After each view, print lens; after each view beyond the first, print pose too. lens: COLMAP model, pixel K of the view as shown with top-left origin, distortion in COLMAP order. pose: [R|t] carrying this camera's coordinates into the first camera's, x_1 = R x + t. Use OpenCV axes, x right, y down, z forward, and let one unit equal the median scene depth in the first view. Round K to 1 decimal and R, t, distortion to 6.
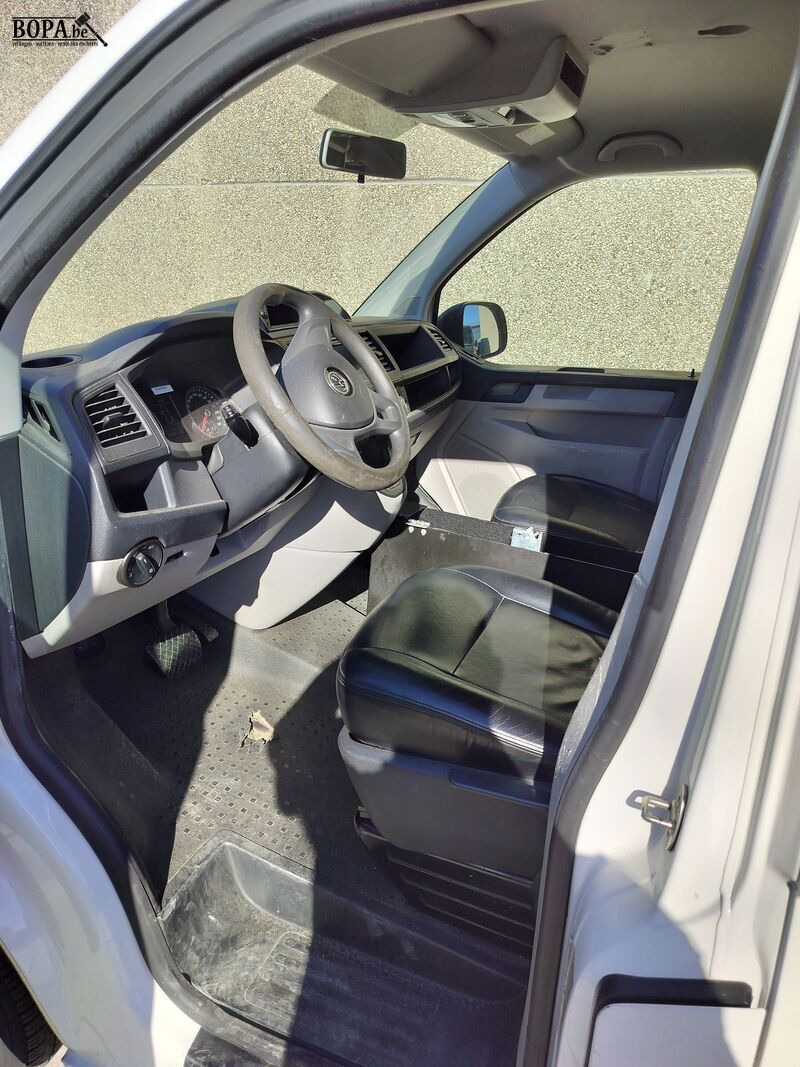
lens RADIAL K [[752.8, 0, 398.6], [0, 752.8, 531.2], [0, 0, 1]] dist [0.063464, 0.003778]
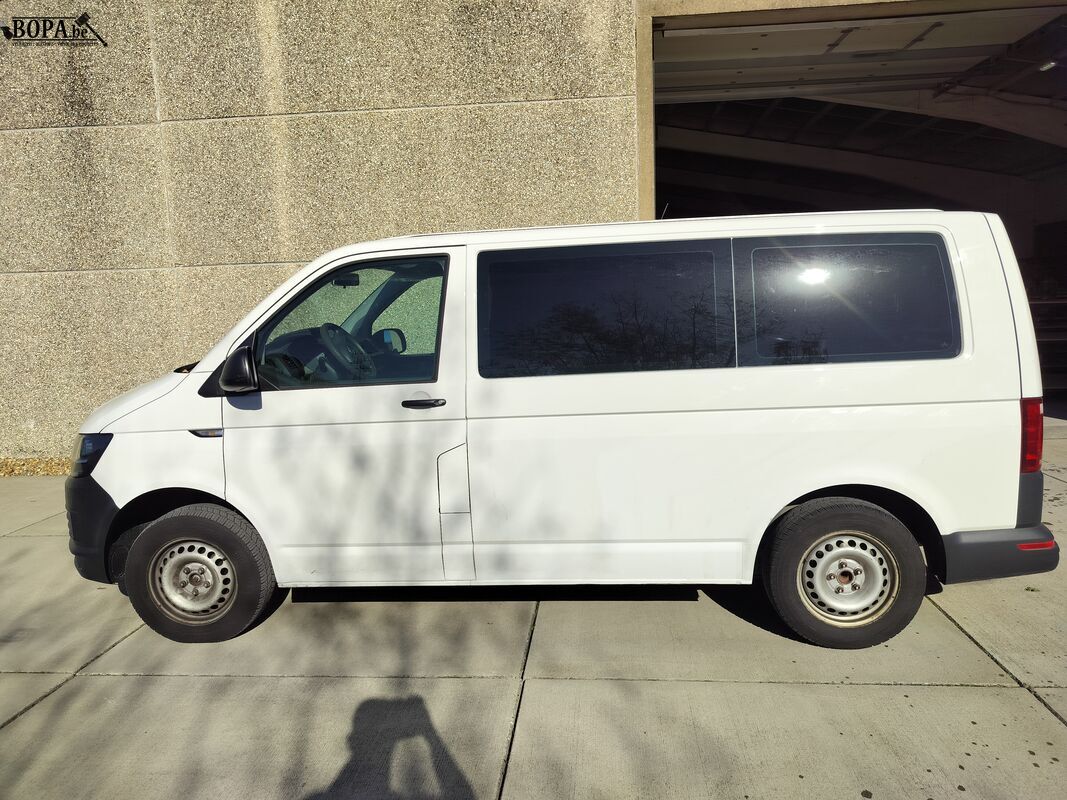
lens RADIAL K [[752.8, 0, 533.9], [0, 752.8, 400.3], [0, 0, 1]] dist [0.063464, 0.003778]
pose [[0.954514, -0.088769, 0.284645, -0.120371], [0.146880, 0.970775, -0.189795, 0.325446], [-0.259478, 0.222970, 0.939657, -0.966167]]
